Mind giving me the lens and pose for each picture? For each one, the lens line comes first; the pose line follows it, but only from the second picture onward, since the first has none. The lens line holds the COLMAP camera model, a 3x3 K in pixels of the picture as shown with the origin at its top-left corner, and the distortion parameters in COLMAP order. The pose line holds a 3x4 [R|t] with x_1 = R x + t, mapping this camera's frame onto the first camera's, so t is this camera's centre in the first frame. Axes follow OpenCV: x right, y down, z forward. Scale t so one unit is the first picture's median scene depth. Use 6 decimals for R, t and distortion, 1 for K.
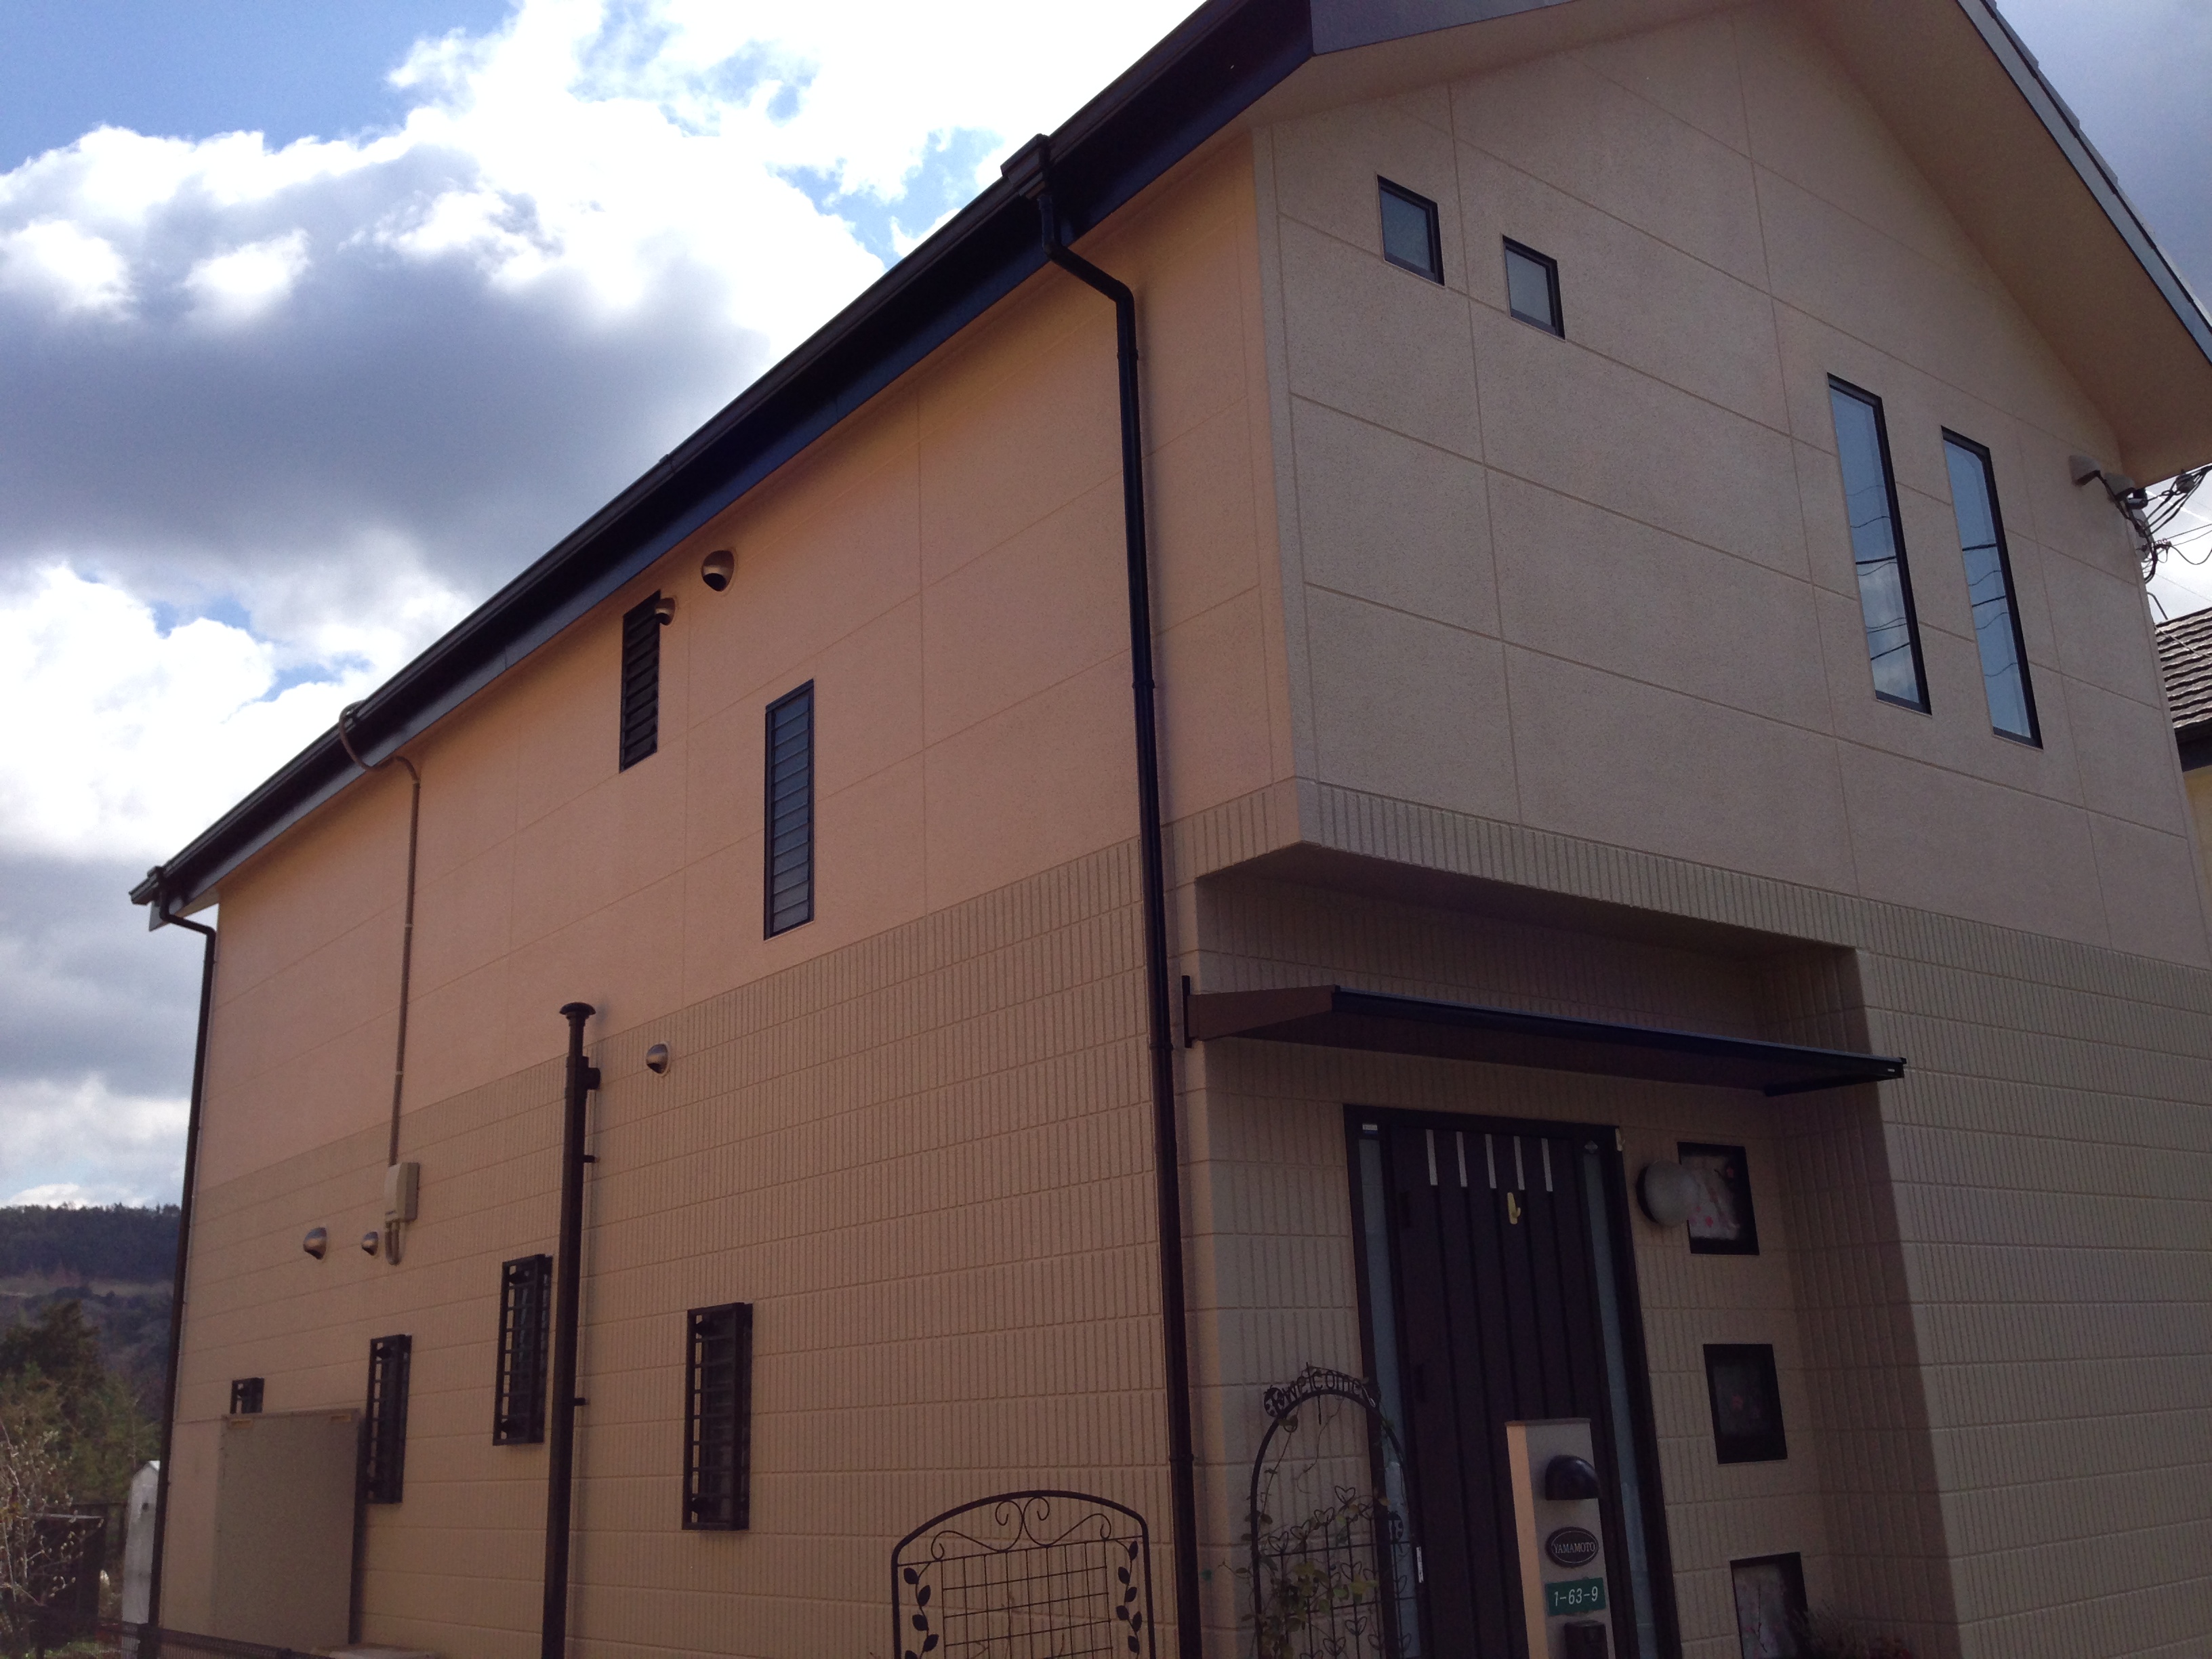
lens RADIAL K [[2041.3, 0, 1143.0], [0, 2041.3, 825.2], [0, 0, 1]] dist [0.152916, -0.302393]
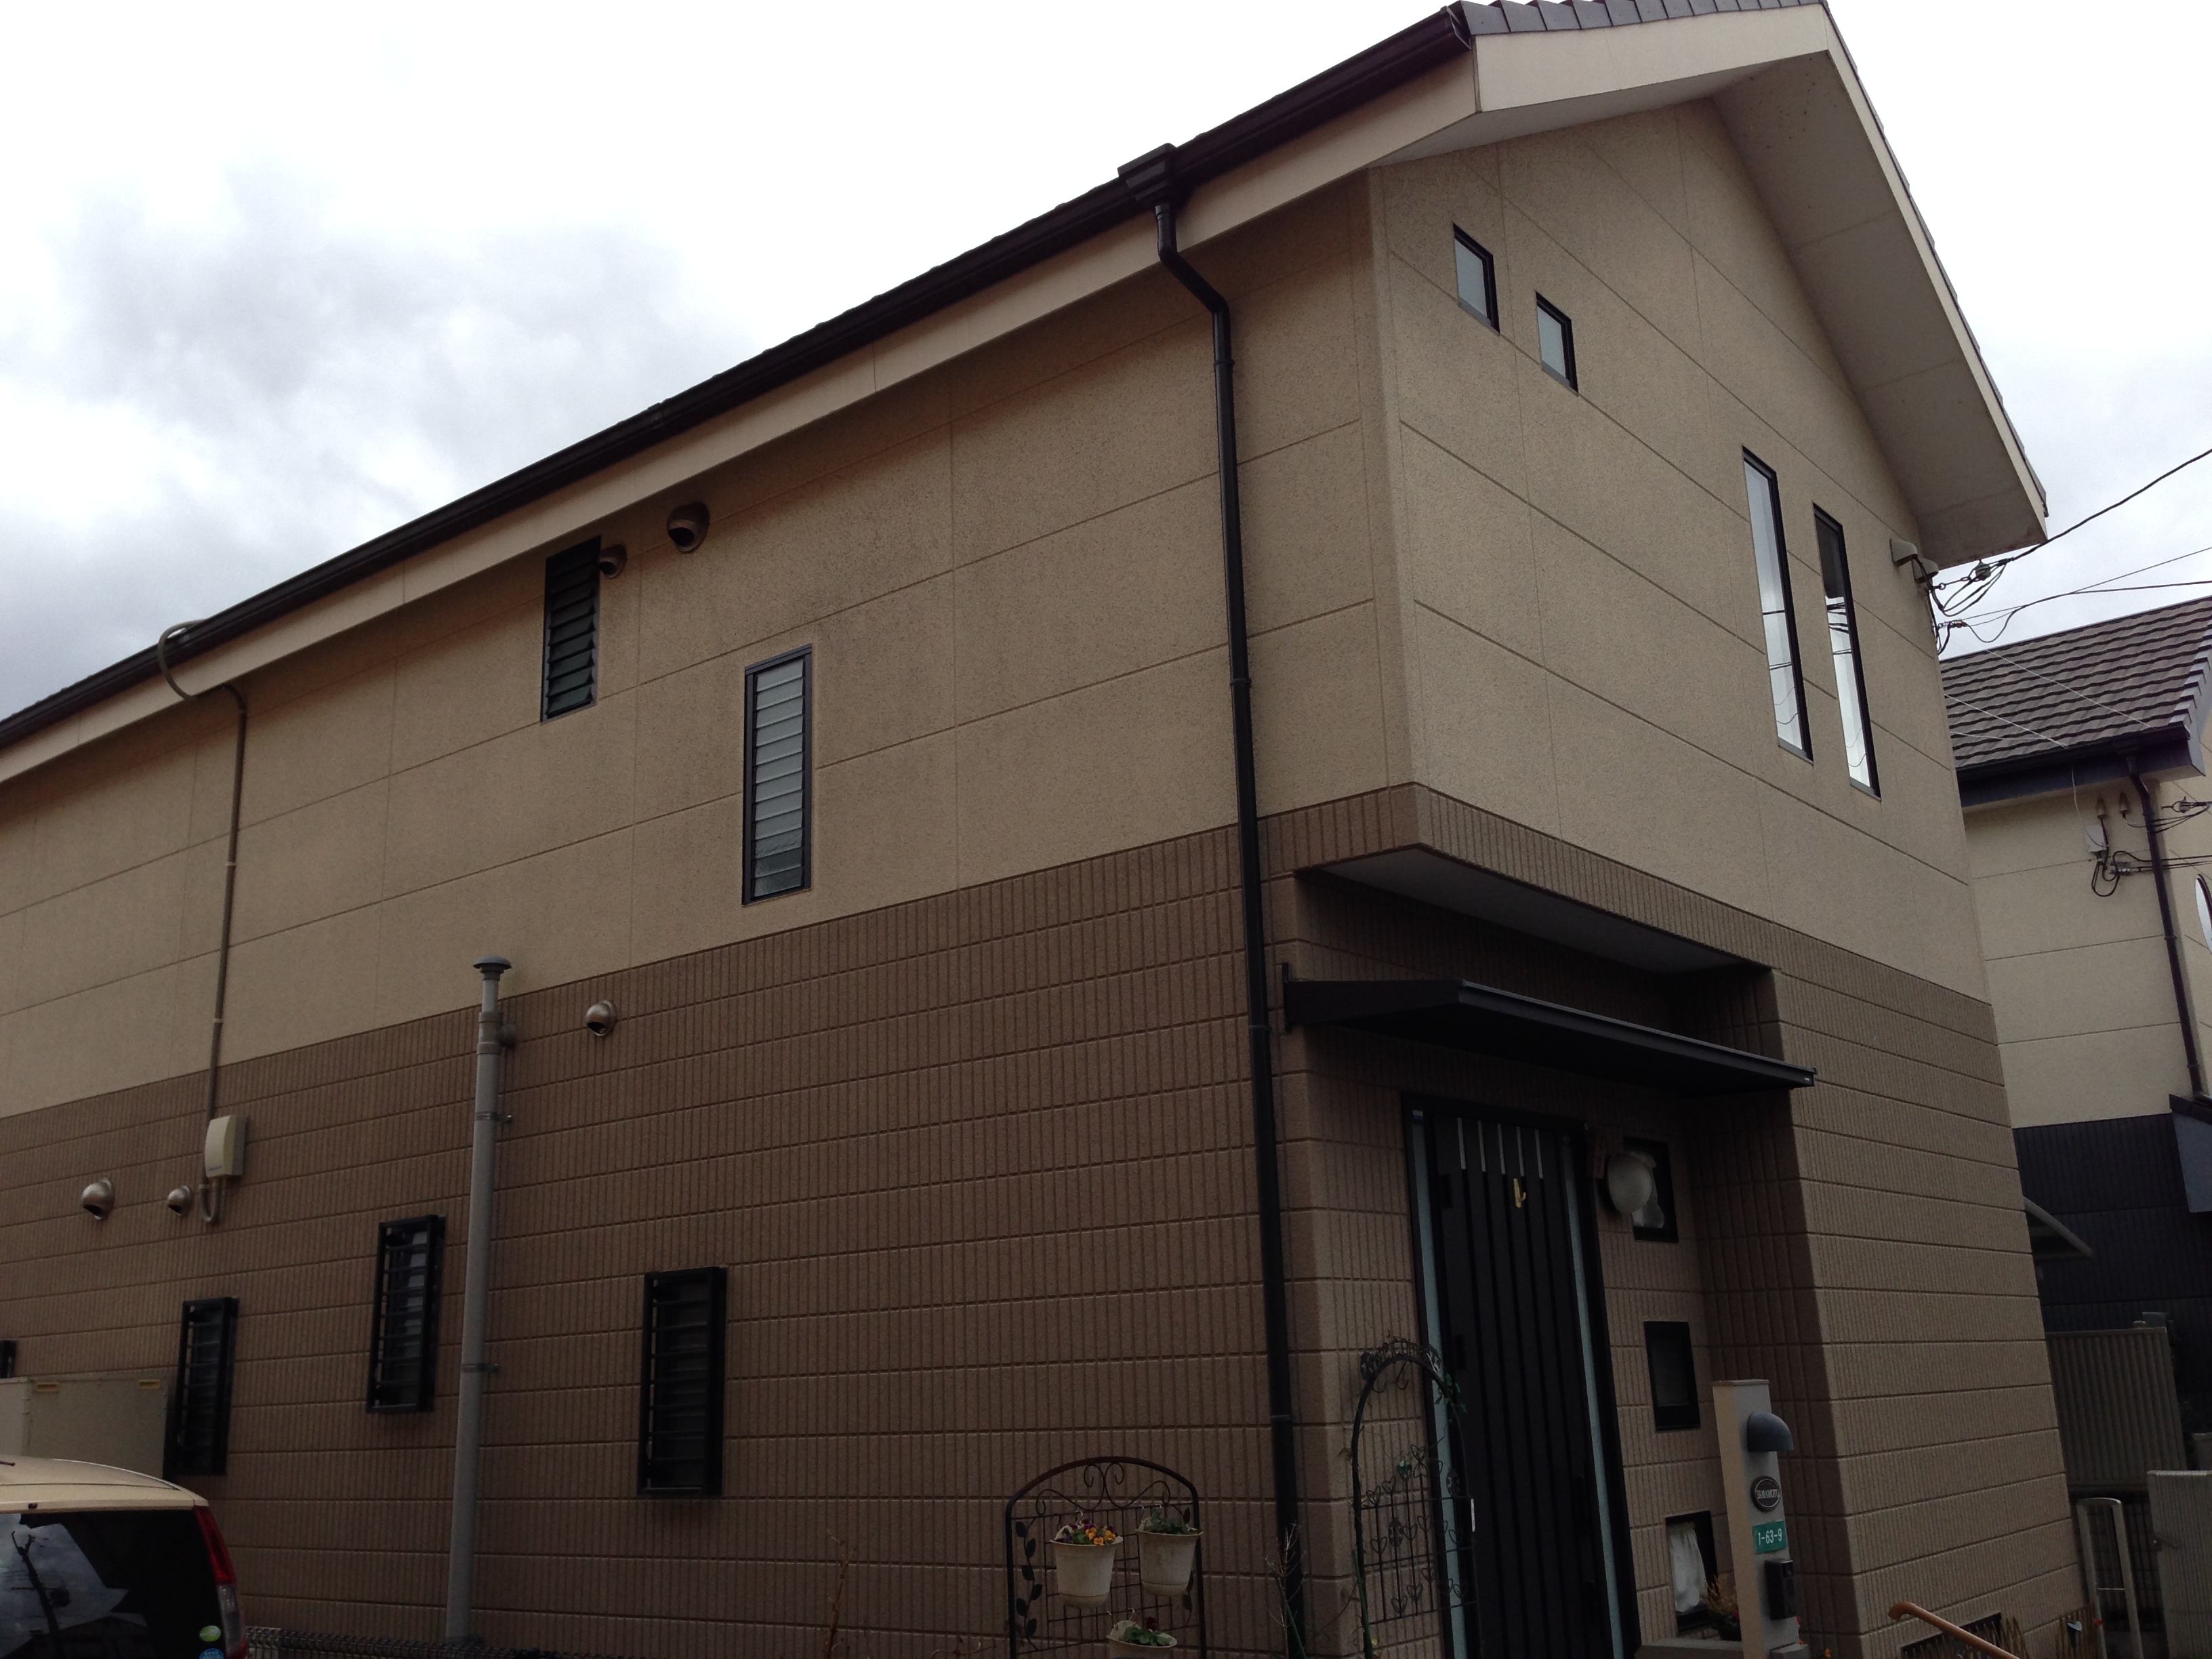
lens RADIAL K [[2041.3, 0, 1143.0], [0, 2041.3, 825.2], [0, 0, 1]] dist [0.152916, -0.302393]
pose [[0.976362, 0.065623, 0.205941, -0.232127], [-0.066434, 0.997786, -0.002982, 0.009073], [-0.205680, -0.010770, 0.978560, -0.013604]]
